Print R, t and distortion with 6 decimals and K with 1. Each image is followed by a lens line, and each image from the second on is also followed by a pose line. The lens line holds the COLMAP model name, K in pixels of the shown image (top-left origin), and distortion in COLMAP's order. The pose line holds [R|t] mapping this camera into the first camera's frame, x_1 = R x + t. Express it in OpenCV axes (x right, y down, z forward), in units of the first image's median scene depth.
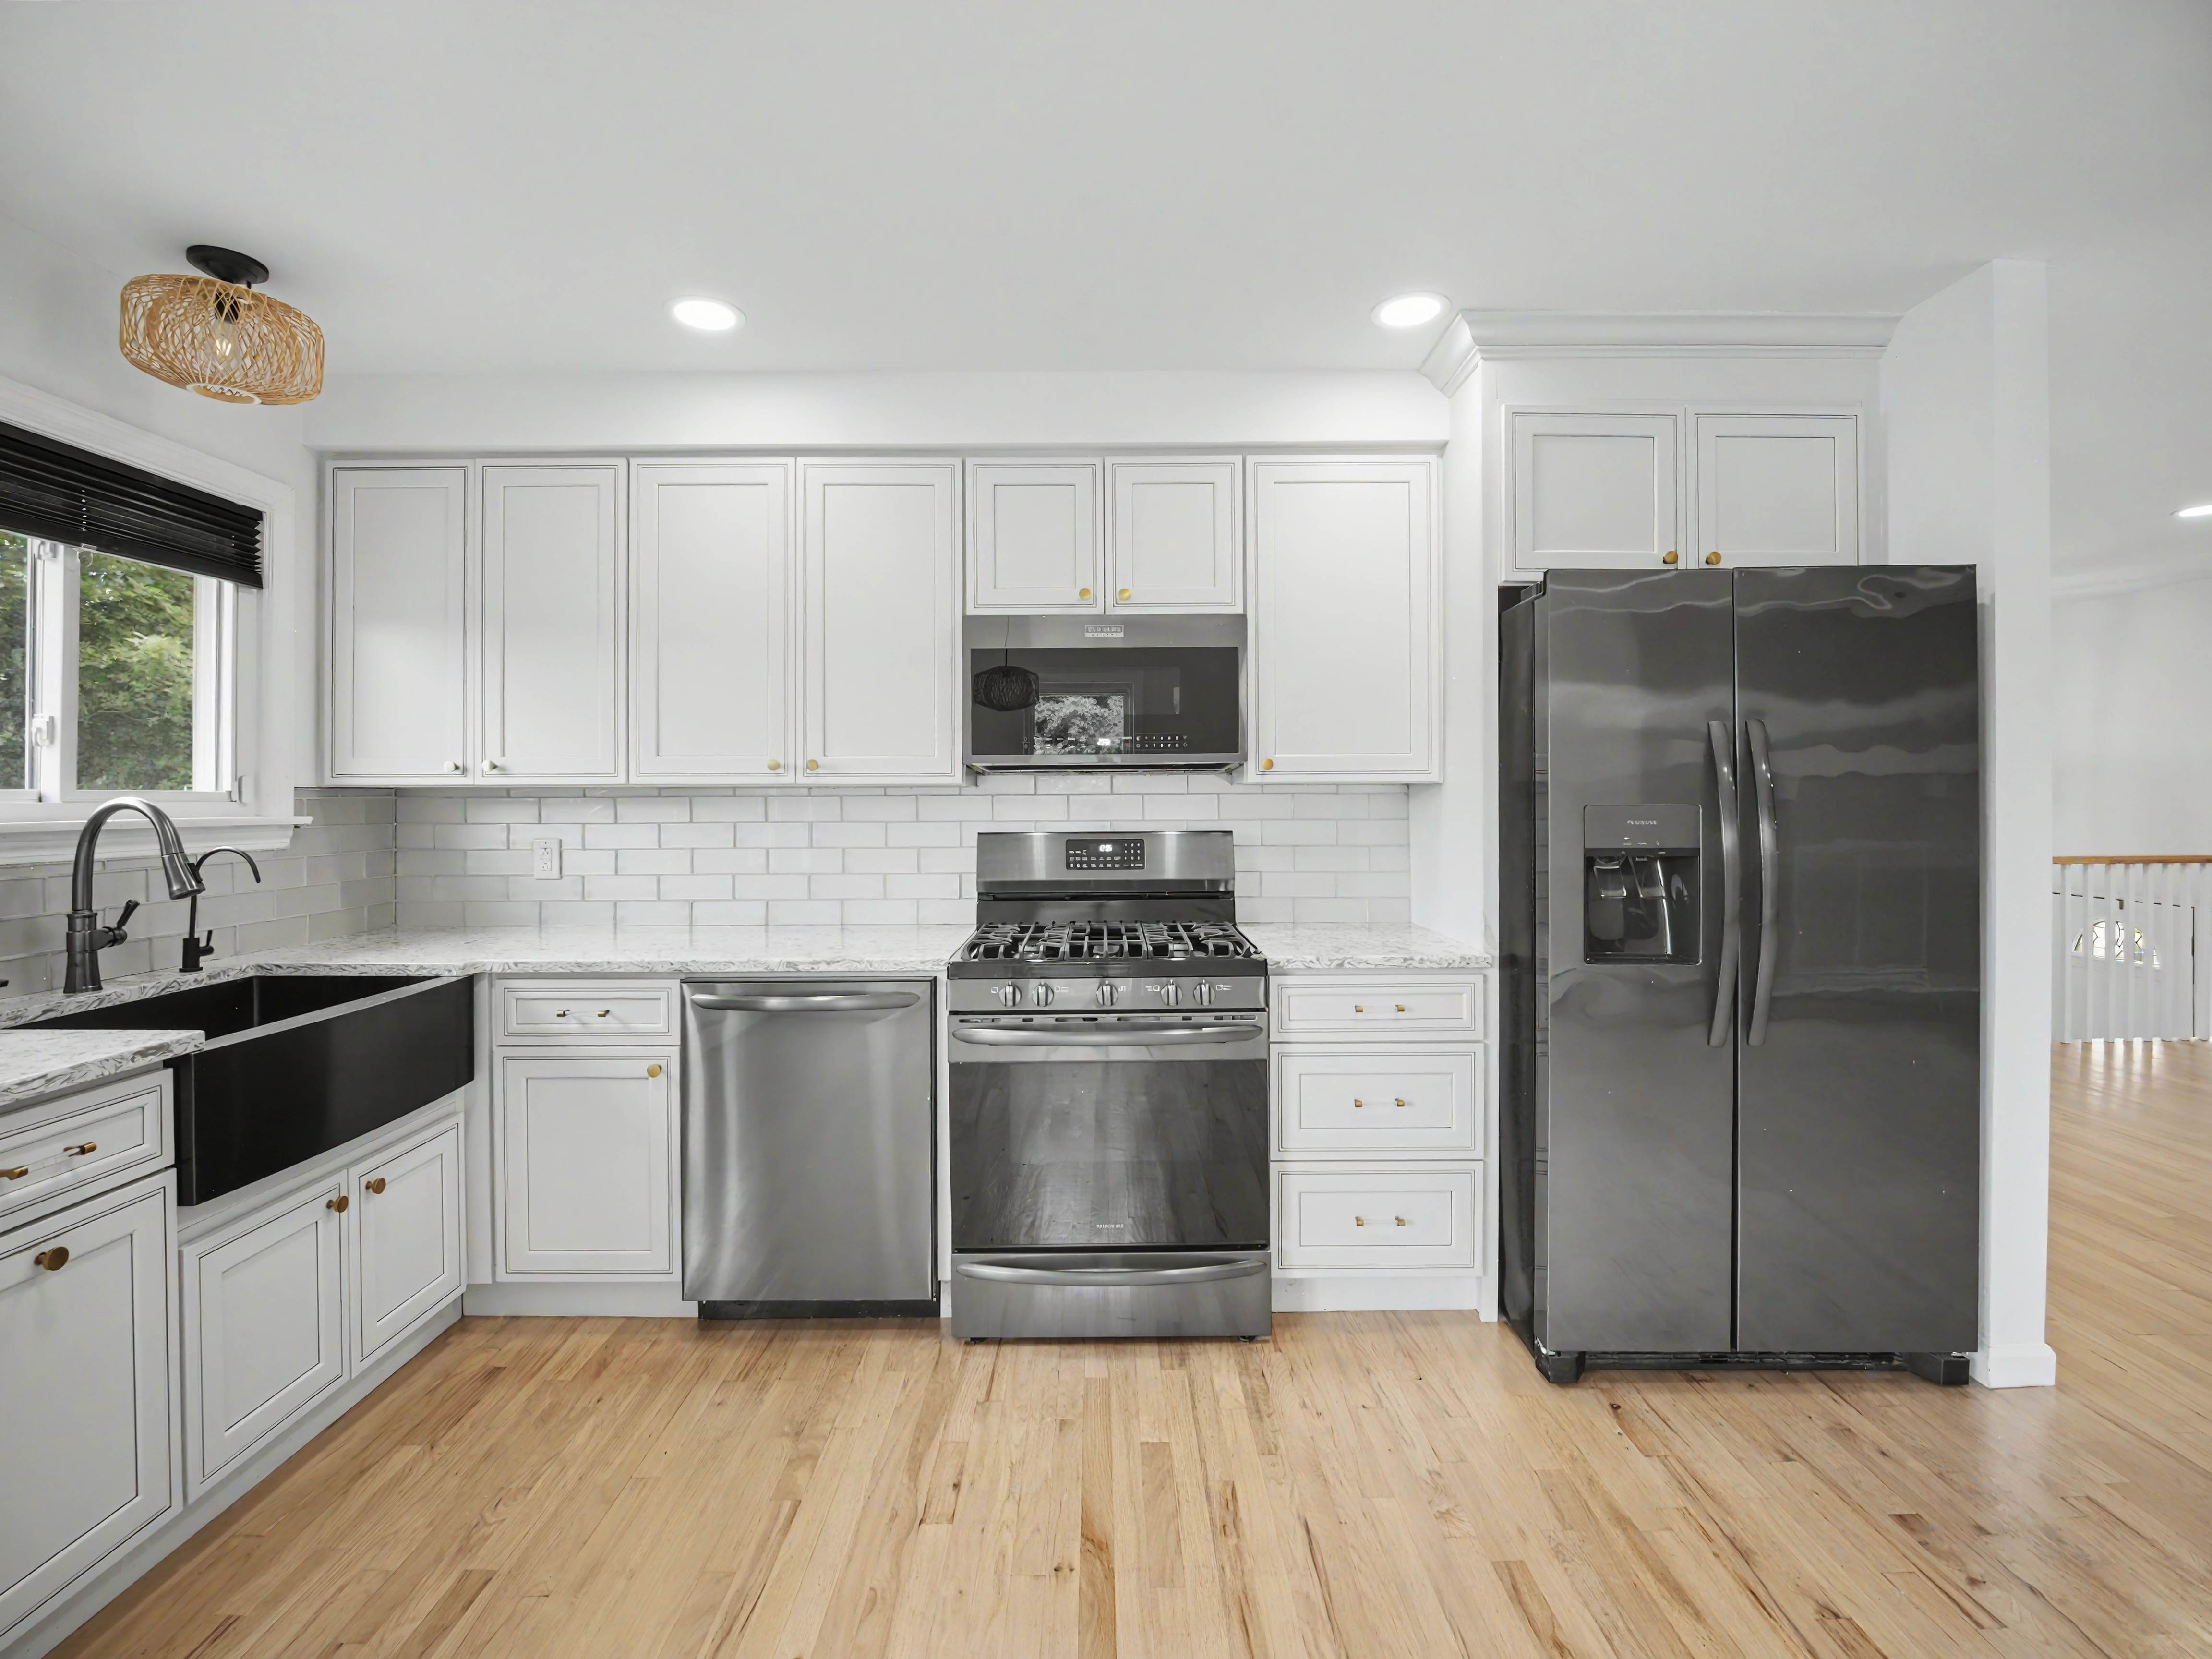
lens RADIAL K [[1026.7, 0, 1098.1], [0, 1026.7, 799.8], [0, 0, 1]] dist [-0.019538, 0.000063]
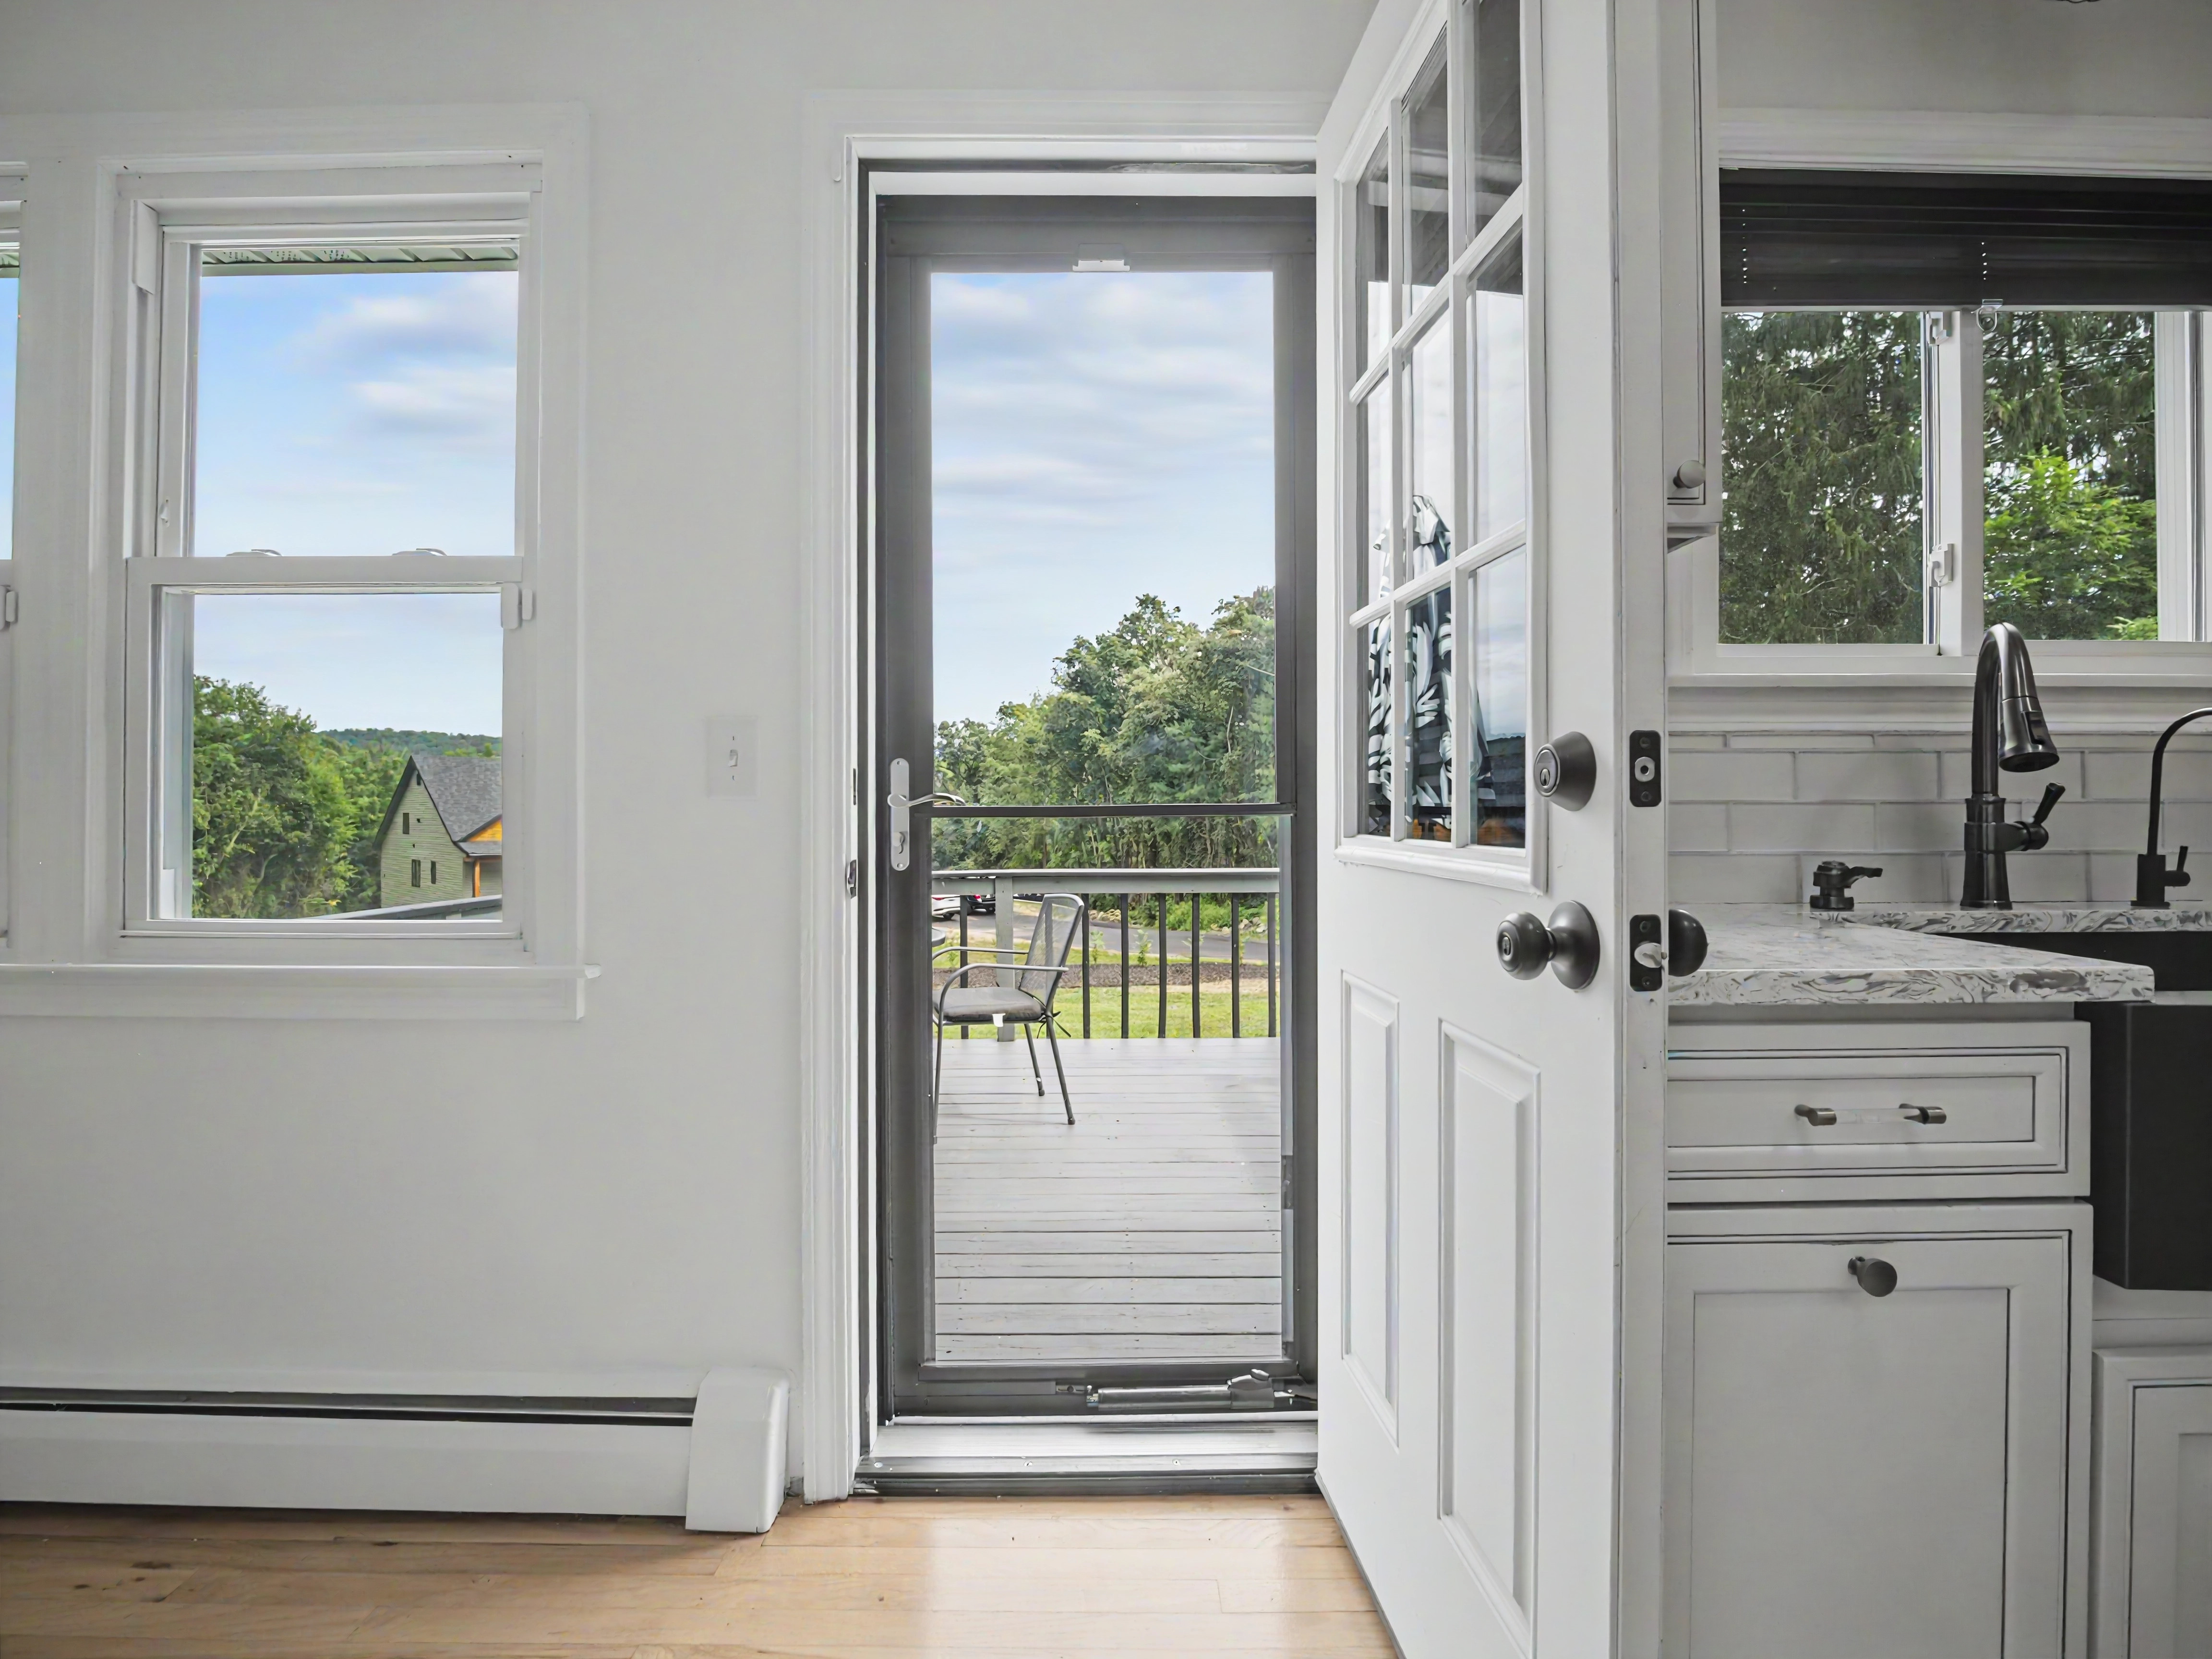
lens RADIAL K [[1026.7, 0, 1098.1], [0, 1026.7, 799.8], [0, 0, 1]] dist [-0.019538, 0.000063]
pose [[0.012656, -0.005128, -0.999907, -0.294178], [-0.003281, 0.999981, -0.005170, 0.117477], [0.999915, 0.003347, 0.012639, 0.354432]]
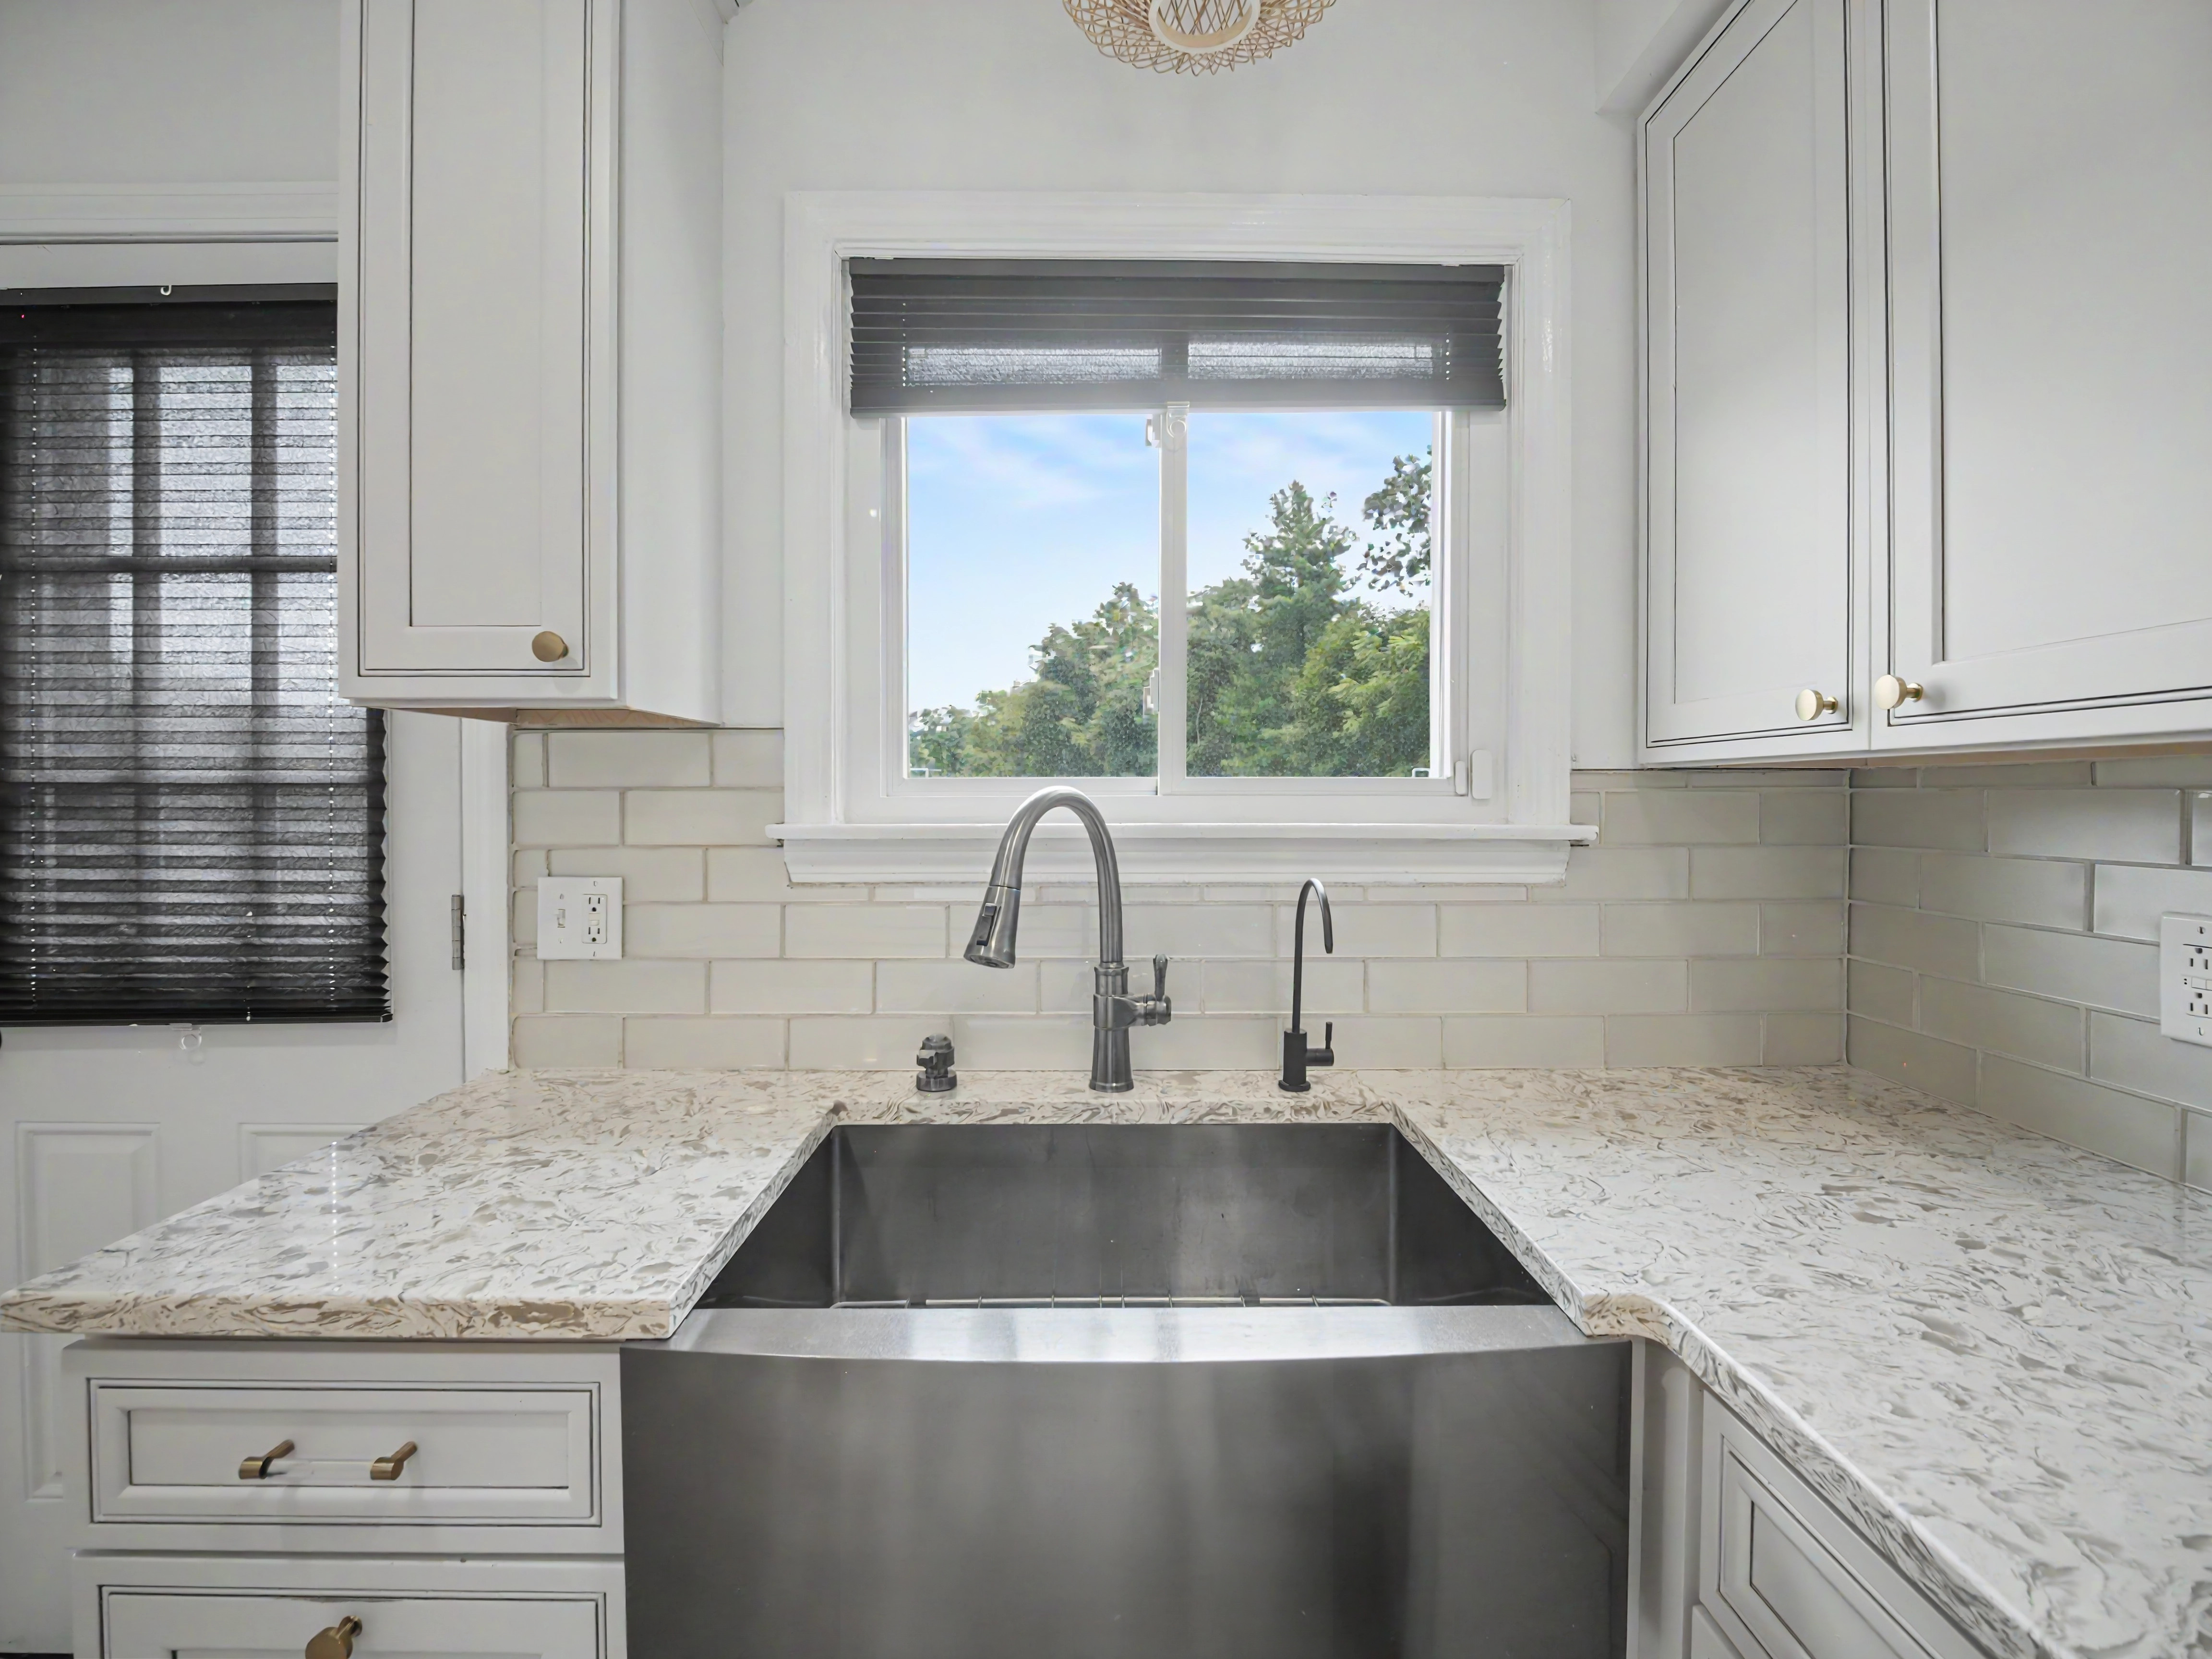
lens RADIAL K [[1026.7, 0, 1098.1], [0, 1026.7, 799.8], [0, 0, 1]] dist [-0.019538, 0.000063]
pose [[0.021216, 0.008798, -0.999736, -0.349386], [-0.005690, 0.999946, 0.008679, 0.000988], [0.999759, 0.005504, 0.021265, 0.958450]]
